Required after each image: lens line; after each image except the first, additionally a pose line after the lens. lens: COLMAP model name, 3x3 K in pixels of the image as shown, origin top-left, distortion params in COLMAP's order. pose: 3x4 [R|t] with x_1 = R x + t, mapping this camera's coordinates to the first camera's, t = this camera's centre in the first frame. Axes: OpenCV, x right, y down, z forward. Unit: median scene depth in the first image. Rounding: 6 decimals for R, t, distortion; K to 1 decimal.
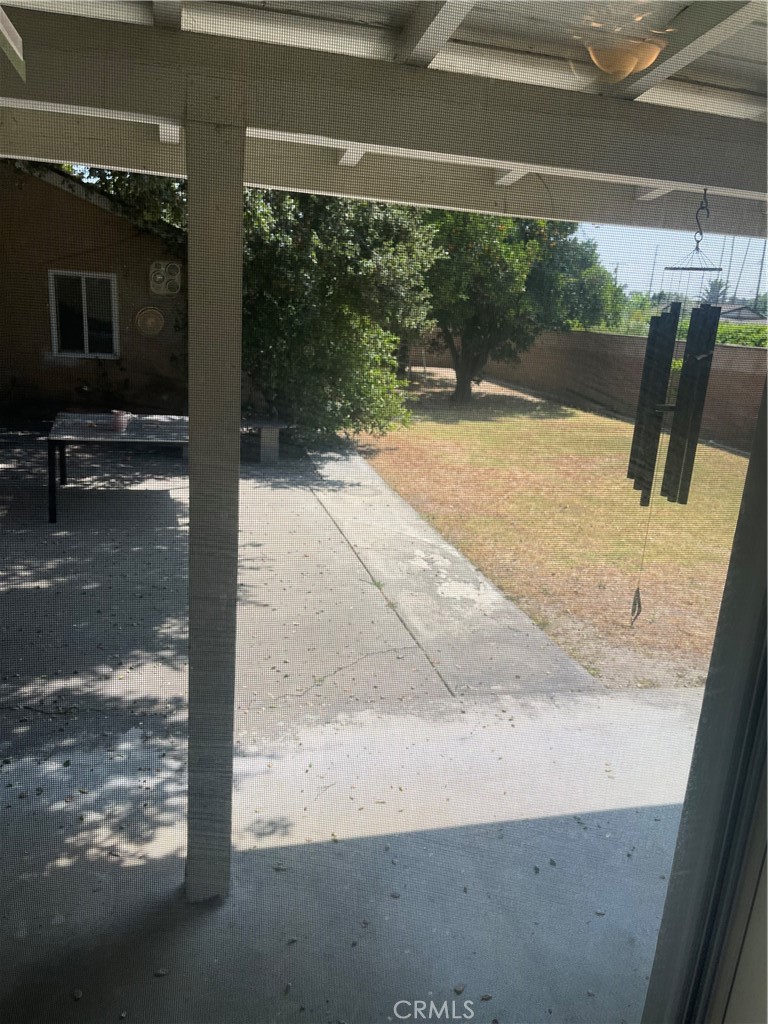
lens RADIAL K [[771.1, 0, 385.4], [0, 771.1, 512.9], [0, 0, 1]] dist [0.064433, -0.077134]
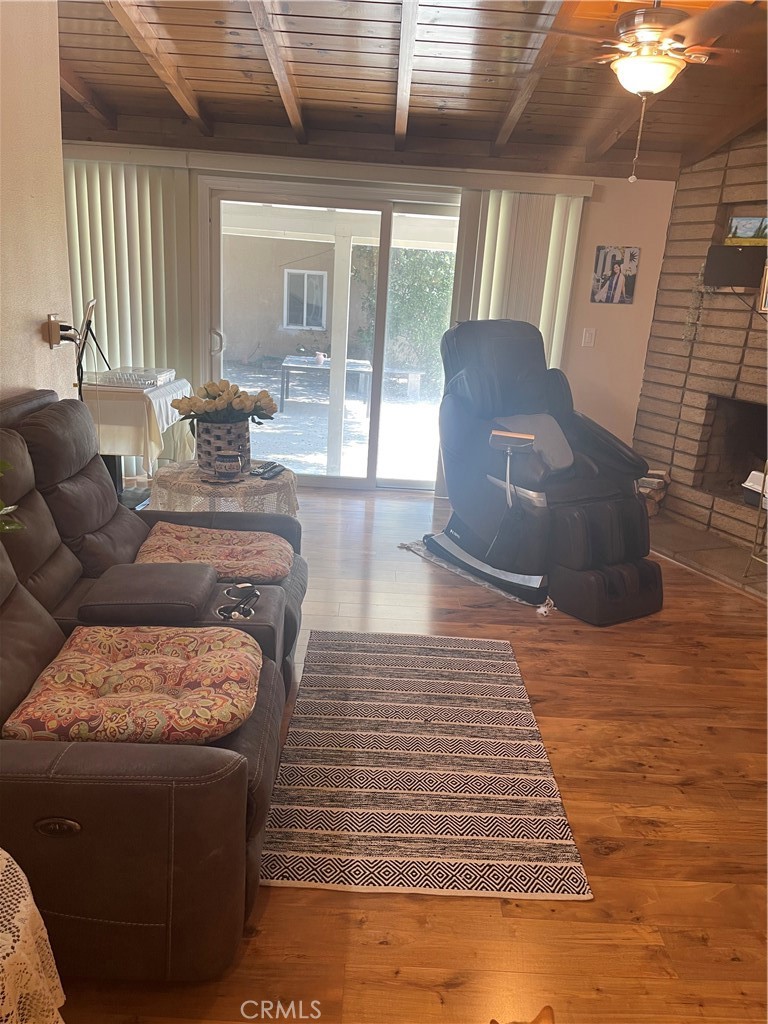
lens RADIAL K [[771.1, 0, 379.0], [0, 771.1, 523.9], [0, 0, 1]] dist [0.064433, -0.077134]
pose [[0.964793, 0.071713, -0.253046, 0.203018], [-0.066677, 0.997369, 0.028432, 0.158904], [0.254419, -0.010558, 0.967036, -0.523067]]
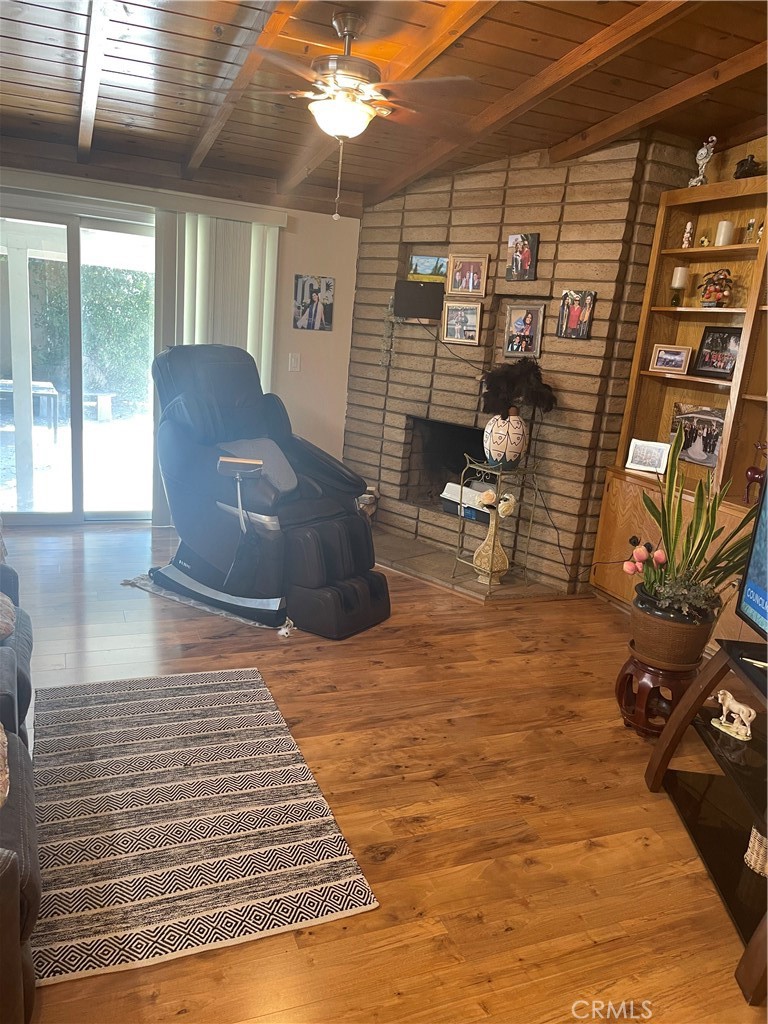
lens RADIAL K [[771.1, 0, 388.5], [0, 771.1, 528.7], [0, 0, 1]] dist [0.064433, -0.077134]
pose [[0.992212, -0.013068, 0.123869, 0.162866], [0.013538, 0.999904, -0.002949, 0.152772], [-0.123819, 0.004603, 0.992294, -0.523311]]
